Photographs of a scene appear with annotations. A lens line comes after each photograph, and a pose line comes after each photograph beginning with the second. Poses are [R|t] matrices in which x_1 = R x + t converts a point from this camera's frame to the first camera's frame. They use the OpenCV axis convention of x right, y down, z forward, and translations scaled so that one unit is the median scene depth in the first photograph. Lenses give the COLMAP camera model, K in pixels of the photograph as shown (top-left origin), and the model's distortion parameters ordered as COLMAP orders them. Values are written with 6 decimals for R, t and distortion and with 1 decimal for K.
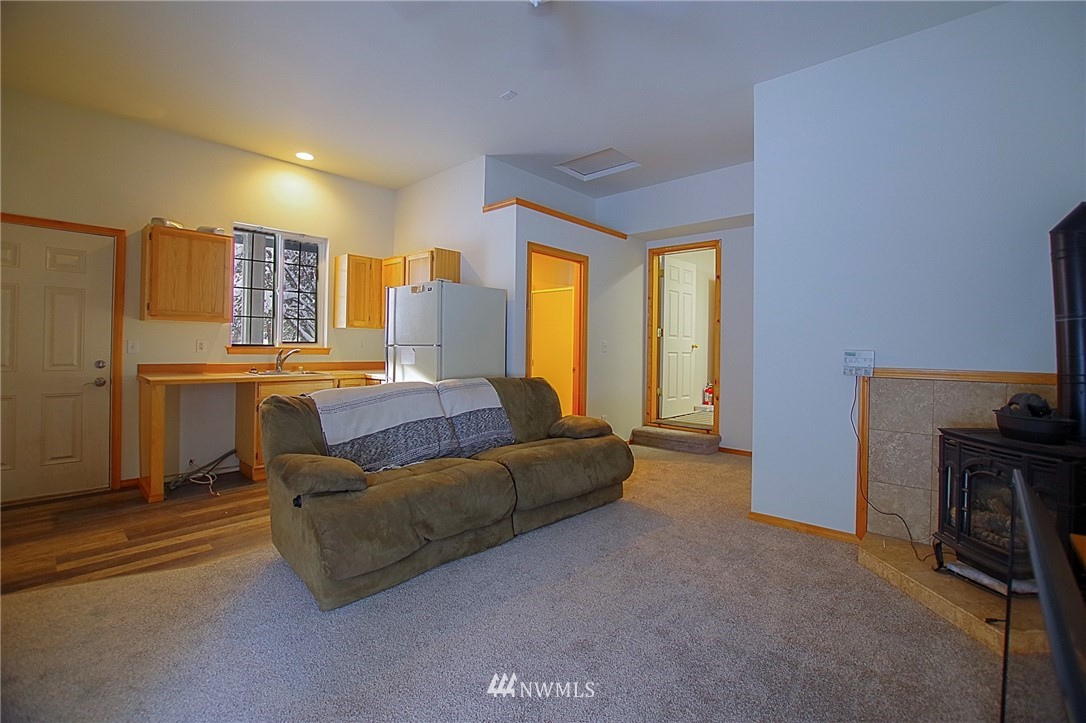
lens RADIAL K [[479.0, 0, 551.3], [0, 479.0, 345.6], [0, 0, 1]] dist [-0.031776, 0.003514]
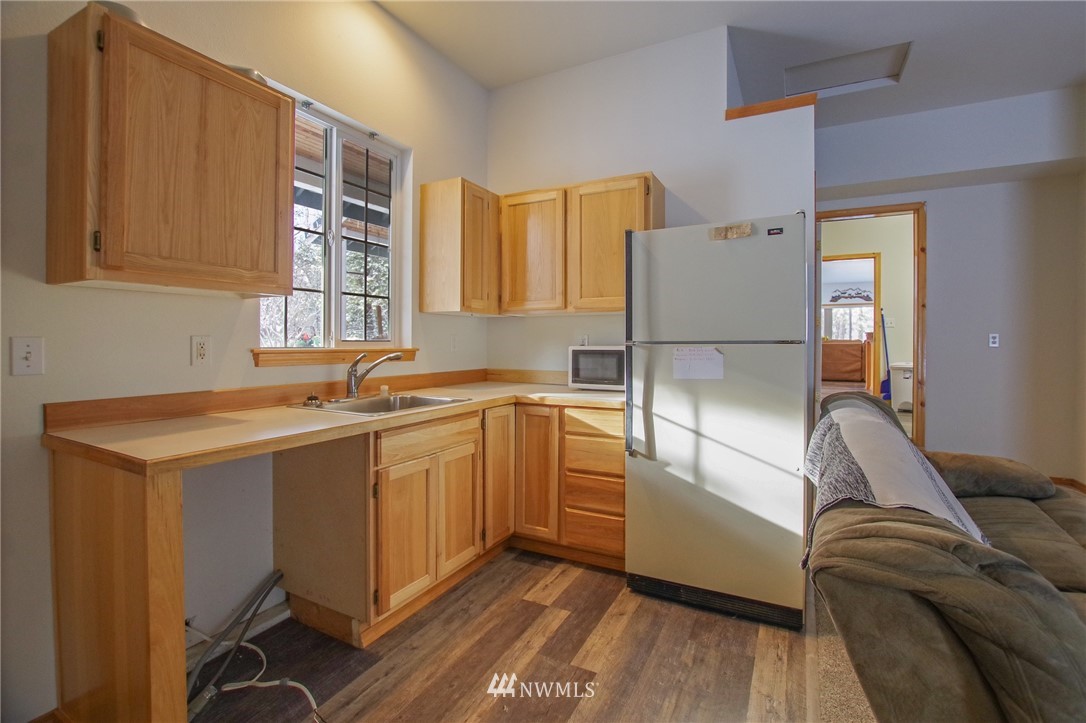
lens RADIAL K [[479.0, 0, 553.1], [0, 479.0, 343.4], [0, 0, 1]] dist [-0.031776, 0.003514]
pose [[0.964011, -0.014914, 0.265442, -0.600384], [0.012624, 0.999867, 0.010334, -0.006256], [-0.265561, -0.006611, 0.964071, 0.552695]]
